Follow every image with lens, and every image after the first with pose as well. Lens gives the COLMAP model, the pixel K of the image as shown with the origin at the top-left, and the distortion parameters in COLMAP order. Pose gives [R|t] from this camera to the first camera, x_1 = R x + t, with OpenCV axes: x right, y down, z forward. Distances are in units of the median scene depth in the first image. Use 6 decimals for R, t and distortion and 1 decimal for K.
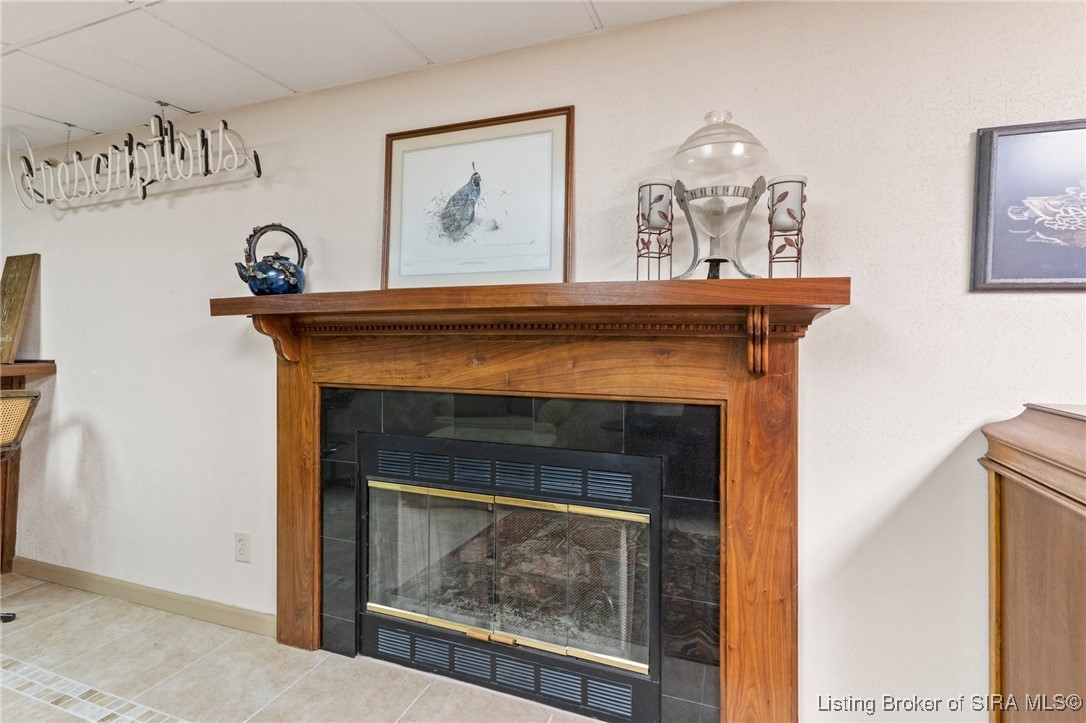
lens RADIAL K [[524.4, 0, 552.9], [0, 524.4, 343.3], [0, 0, 1]] dist [0.003981, -0.000688]
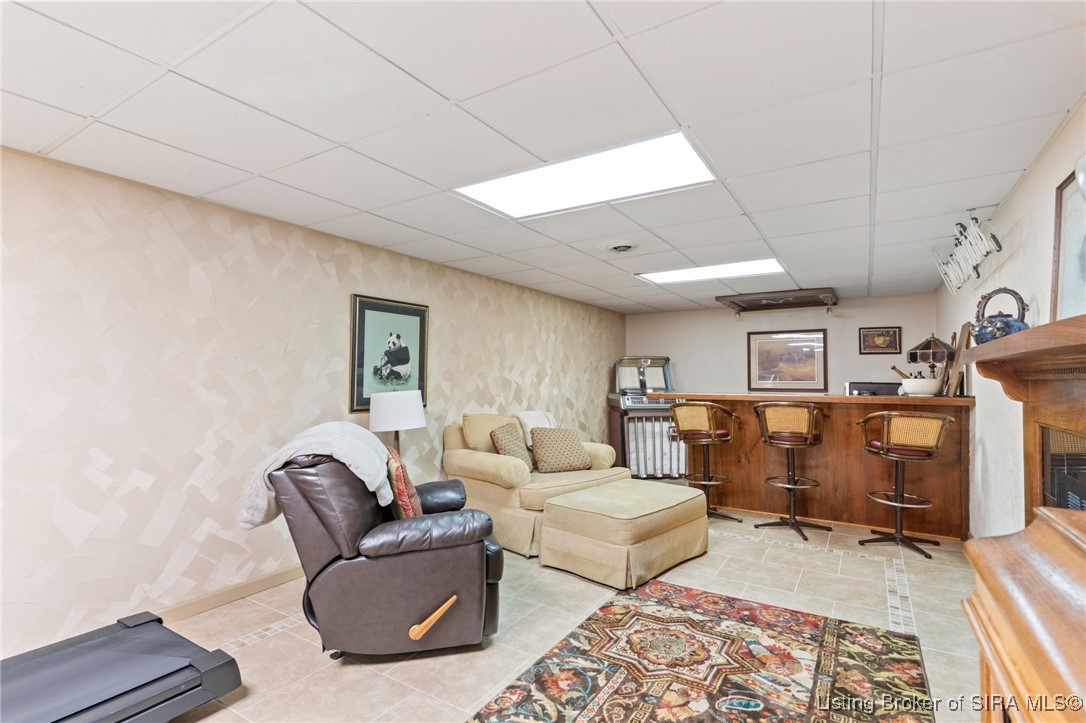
lens RADIAL K [[524.4, 0, 541.7], [0, 524.4, 366.2], [0, 0, 1]] dist [0.003981, -0.000688]
pose [[-0.206079, -0.023138, -0.978262, 0.703736], [-0.013216, 0.999695, -0.020861, -0.003957], [0.978446, 0.008630, -0.206322, 0.162372]]
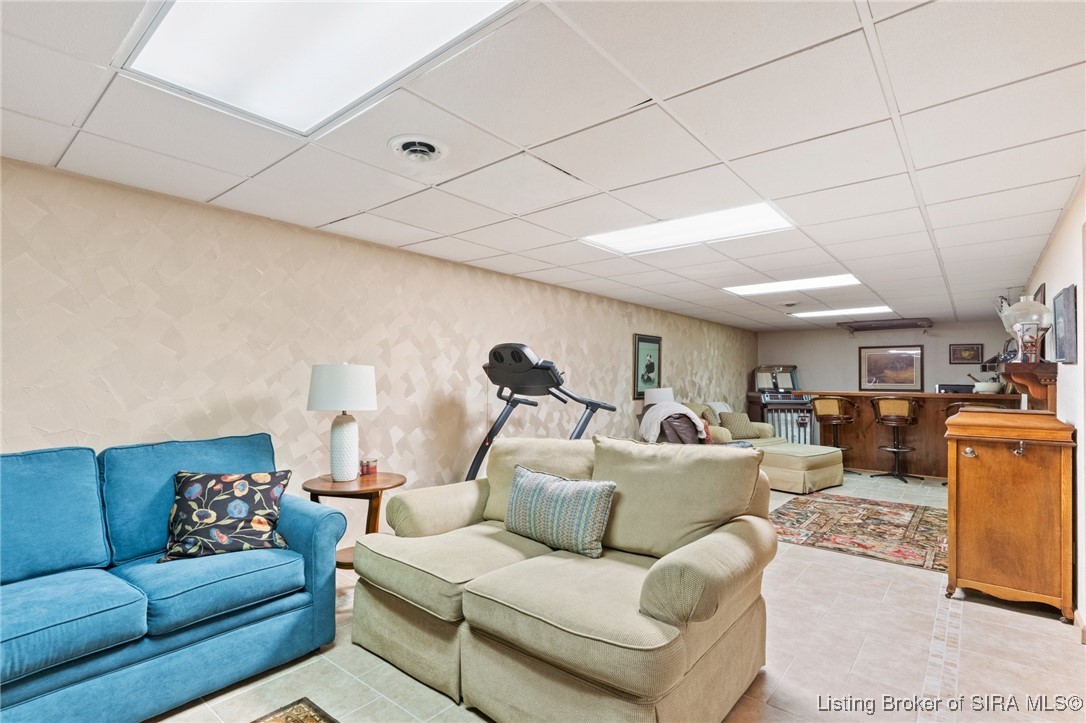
lens RADIAL K [[524.4, 0, 546.4], [0, 524.4, 375.3], [0, 0, 1]] dist [0.003981, -0.000688]
pose [[-0.331831, -0.010091, -0.943285, 1.935447], [-0.016457, 0.999853, -0.004906, -0.000387], [0.943195, 0.013896, -0.331948, -0.179396]]
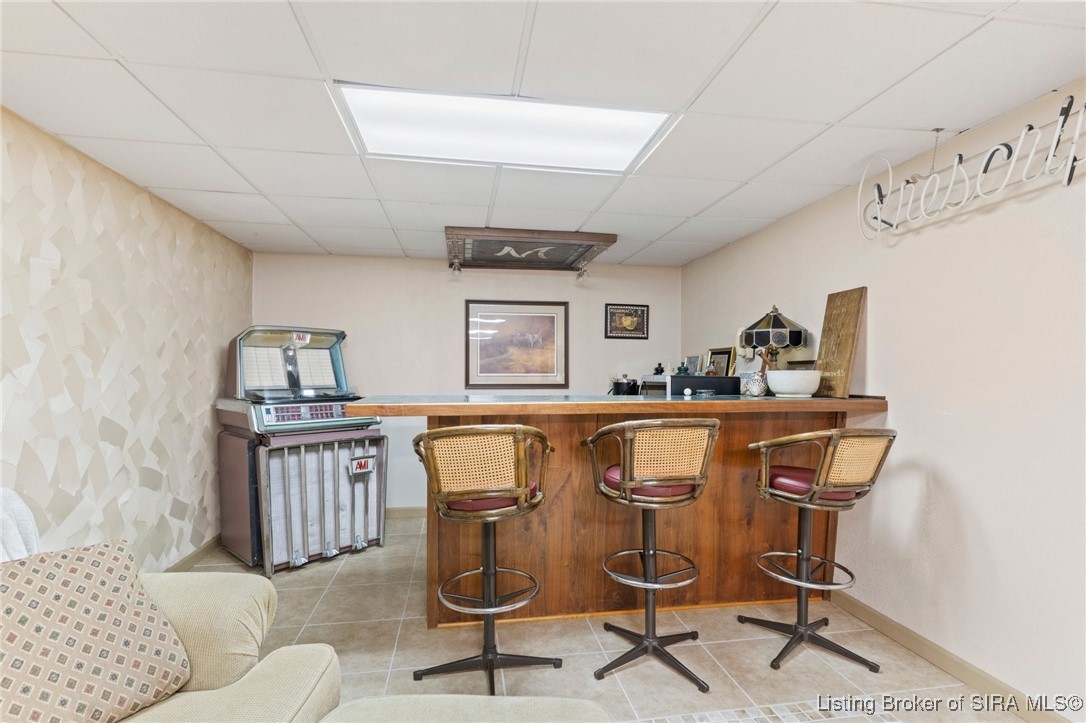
lens RADIAL K [[524.4, 0, 548.2], [0, 524.4, 367.6], [0, 0, 1]] dist [0.003981, -0.000688]
pose [[0.494581, -0.003027, -0.869126, -0.450042], [-0.012532, 0.999865, -0.010614, -0.002549], [0.869041, 0.016141, 0.494477, 0.009291]]
